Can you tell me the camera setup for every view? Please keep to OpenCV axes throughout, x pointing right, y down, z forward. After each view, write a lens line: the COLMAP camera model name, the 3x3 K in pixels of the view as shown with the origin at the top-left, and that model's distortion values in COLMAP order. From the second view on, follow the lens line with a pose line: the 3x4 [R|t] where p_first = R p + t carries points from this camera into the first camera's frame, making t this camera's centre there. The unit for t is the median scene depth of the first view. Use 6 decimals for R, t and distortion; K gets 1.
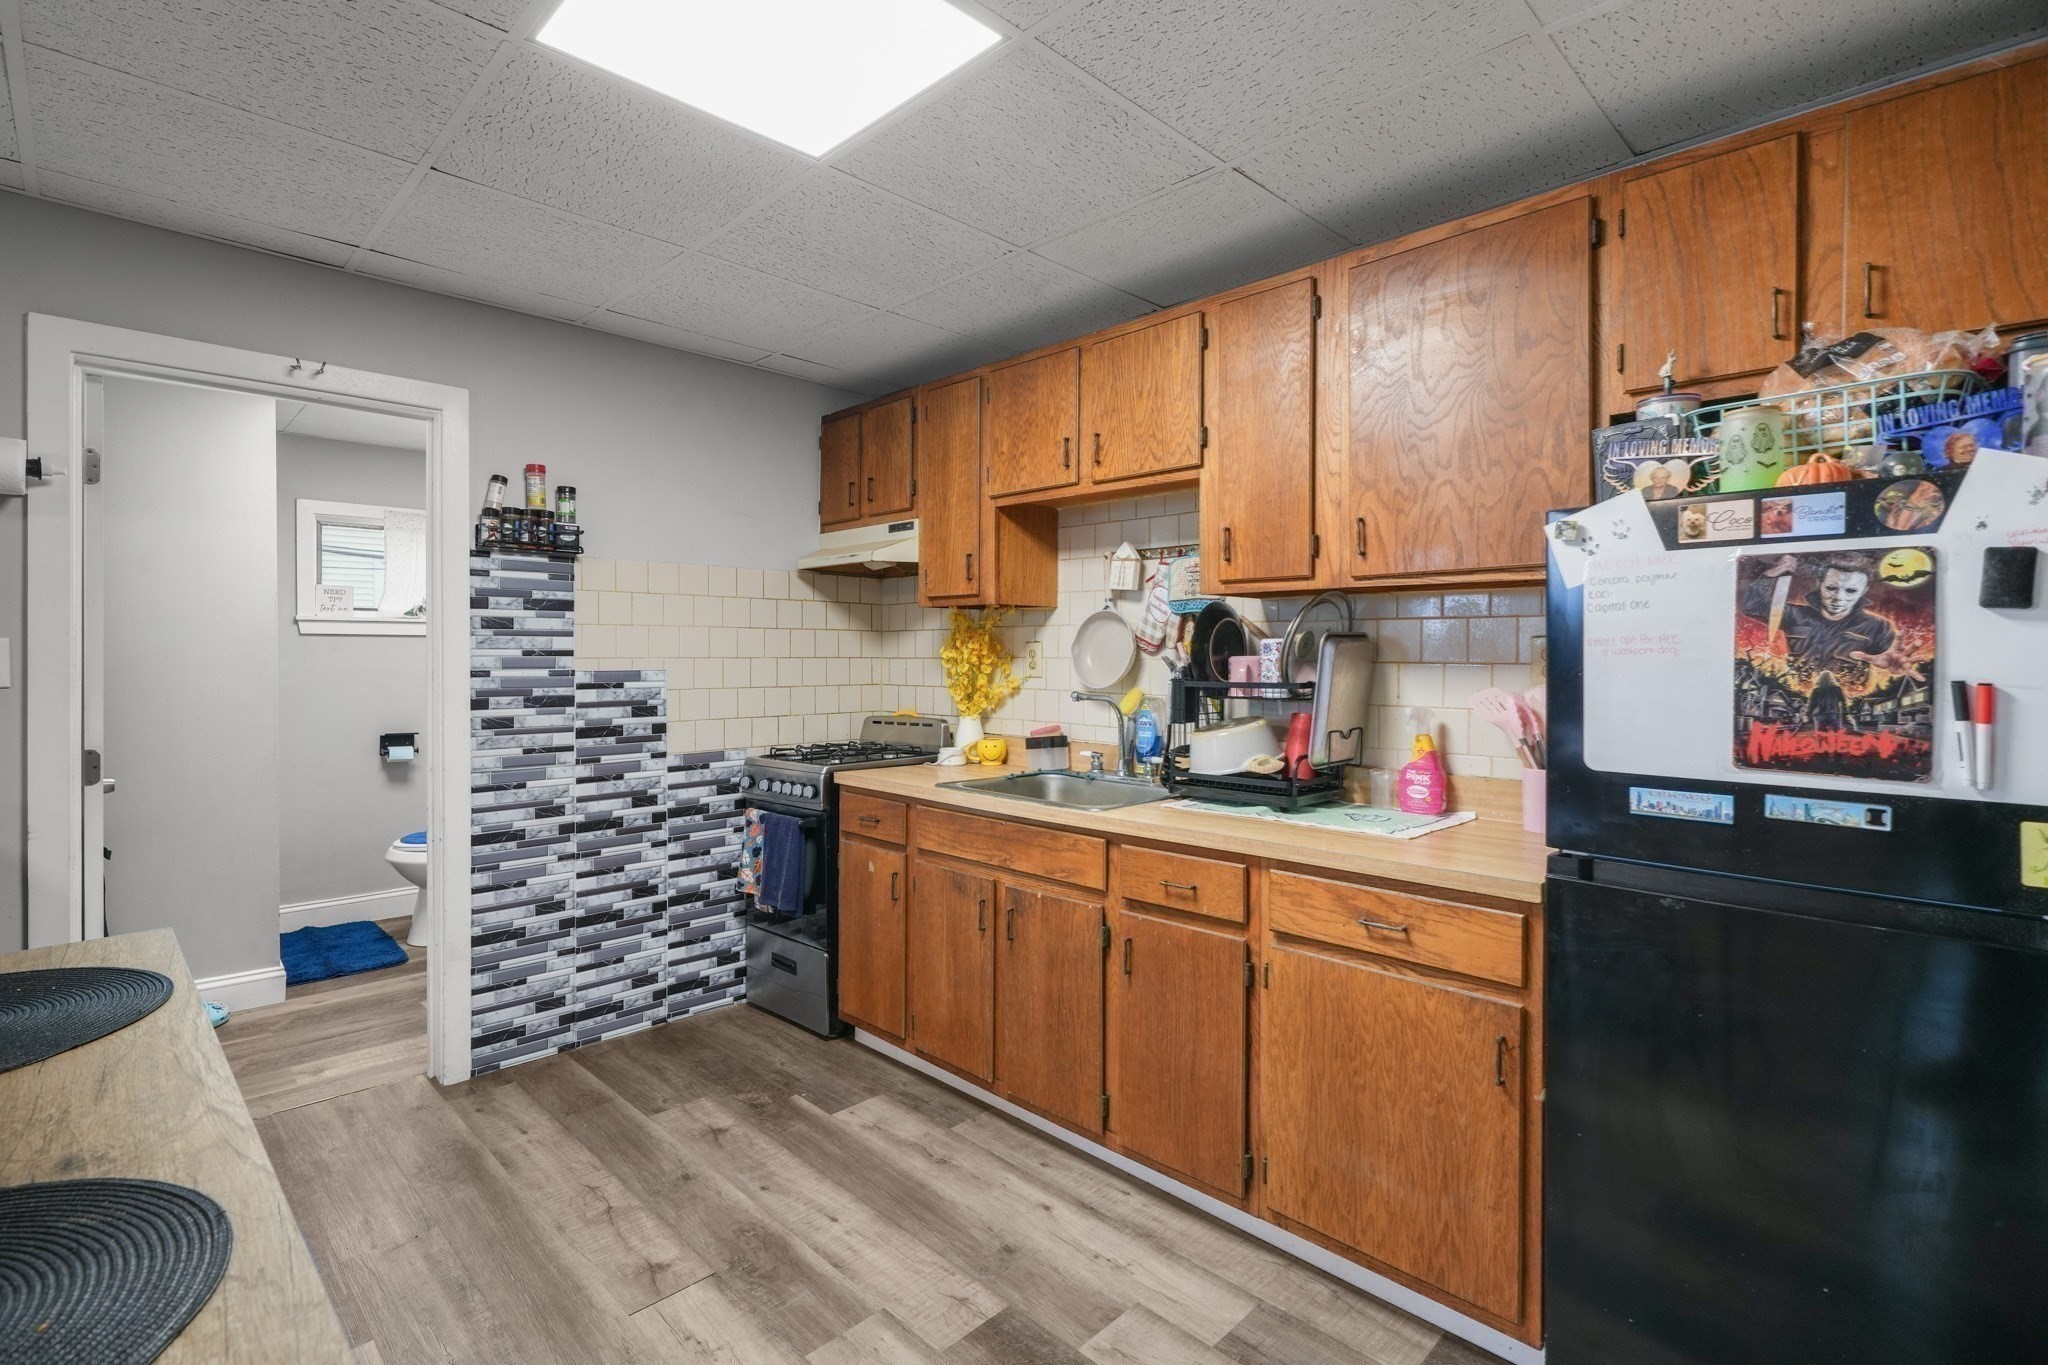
lens RADIAL K [[964.6, 0, 1026.6], [0, 964.6, 669.4], [0, 0, 1]] dist [0.012836, 0.001094]
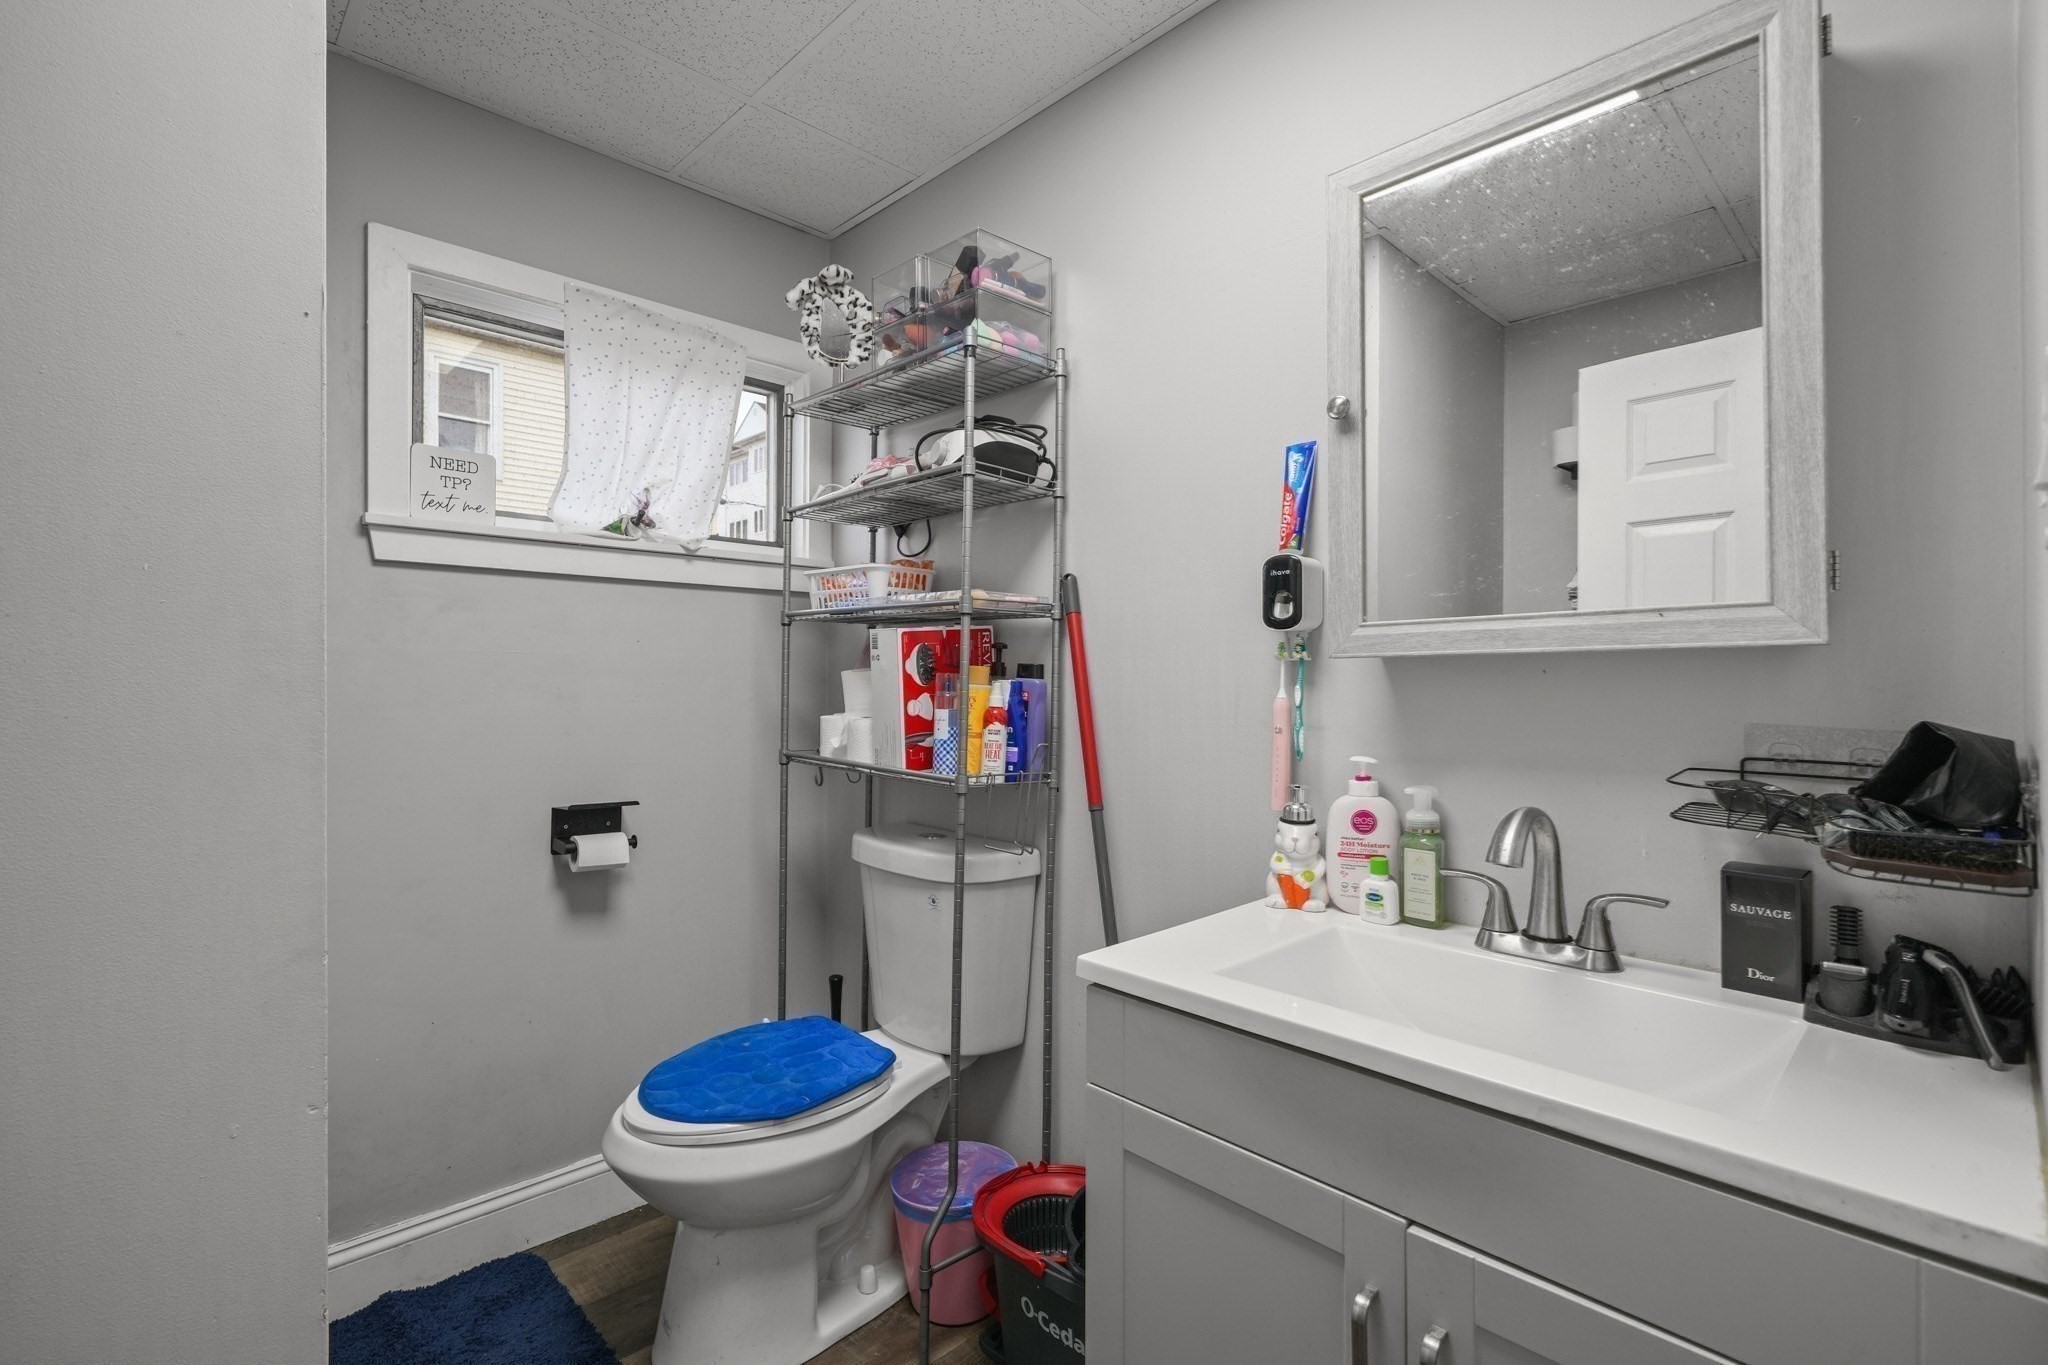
lens RADIAL K [[936.9, 0, 1028.7], [0, 936.9, 683.4], [0, 0, 1]] dist [-0.001762, -0.000121]
pose [[0.999948, -0.004605, -0.009109, -0.454659], [0.004540, 0.999965, -0.007095, 0.015913], [0.009141, 0.007053, 0.999933, 0.591384]]
